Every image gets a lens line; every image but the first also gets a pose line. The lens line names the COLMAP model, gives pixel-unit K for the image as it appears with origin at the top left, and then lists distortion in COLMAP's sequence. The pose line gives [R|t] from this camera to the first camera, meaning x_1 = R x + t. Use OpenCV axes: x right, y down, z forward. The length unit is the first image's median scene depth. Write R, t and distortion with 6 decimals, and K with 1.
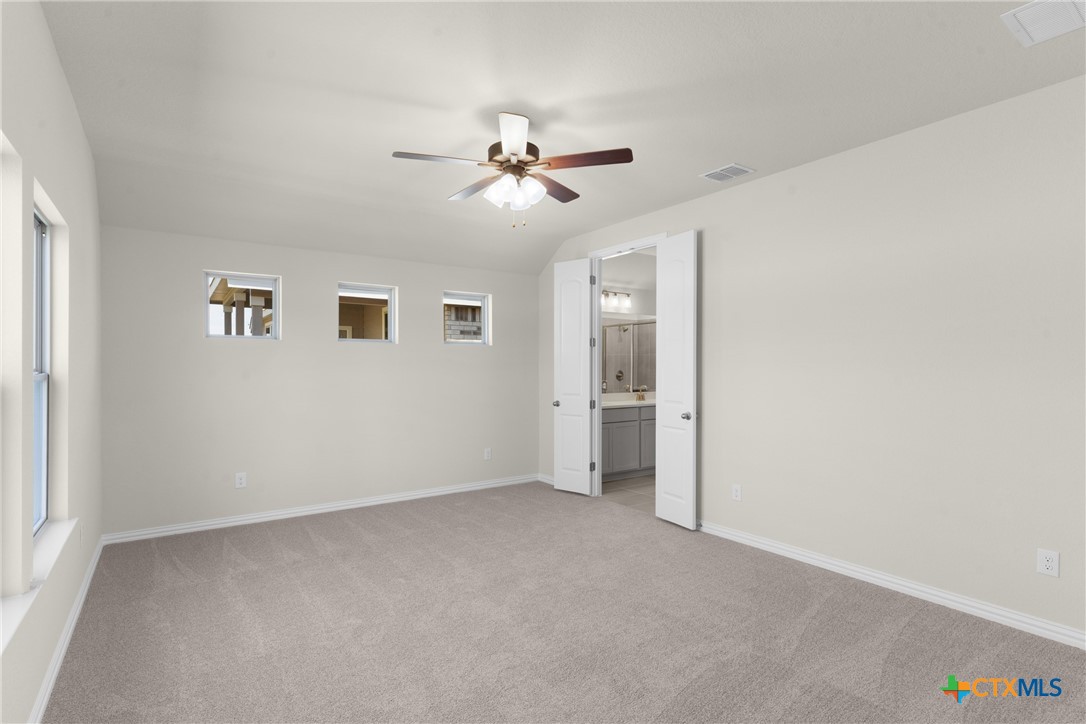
lens RADIAL K [[535.3, 0, 543.0], [0, 535.3, 362.0], [0, 0, 1]] dist [0.003623, 0.000414]
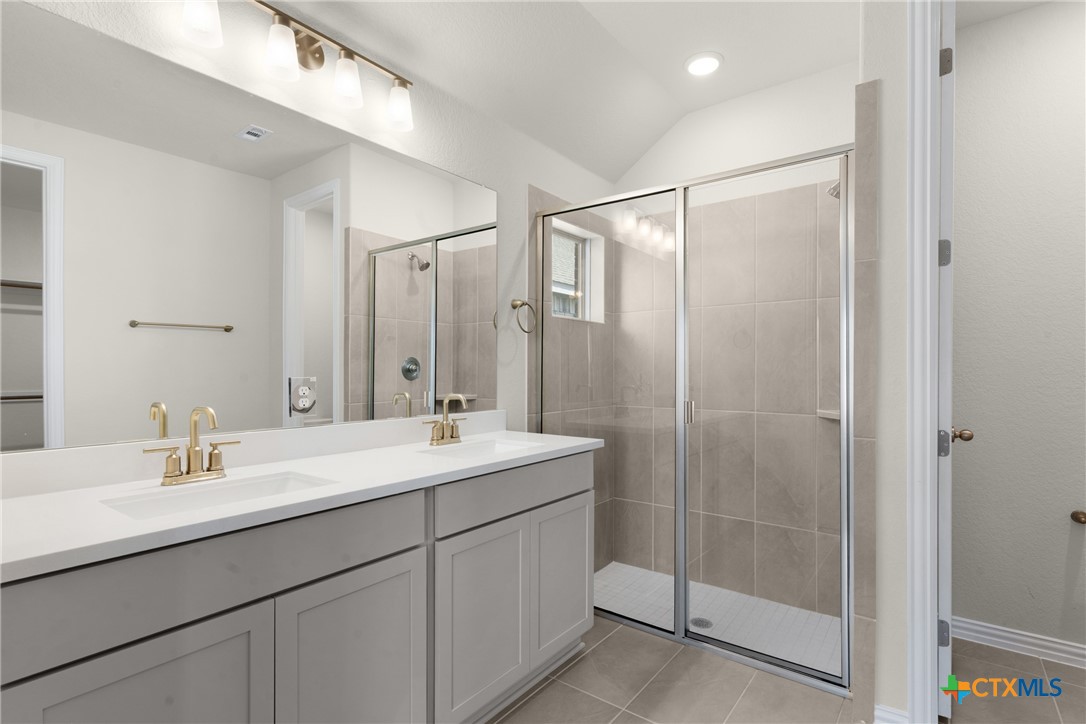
lens RADIAL K [[535.3, 0, 543.0], [0, 535.3, 362.0], [0, 0, 1]] dist [0.003623, 0.000414]
pose [[0.952961, 0.000937, 0.303092, 0.117206], [0.001236, 0.999975, -0.006977, 0.023812], [-0.303091, 0.007024, 0.952936, 0.570359]]
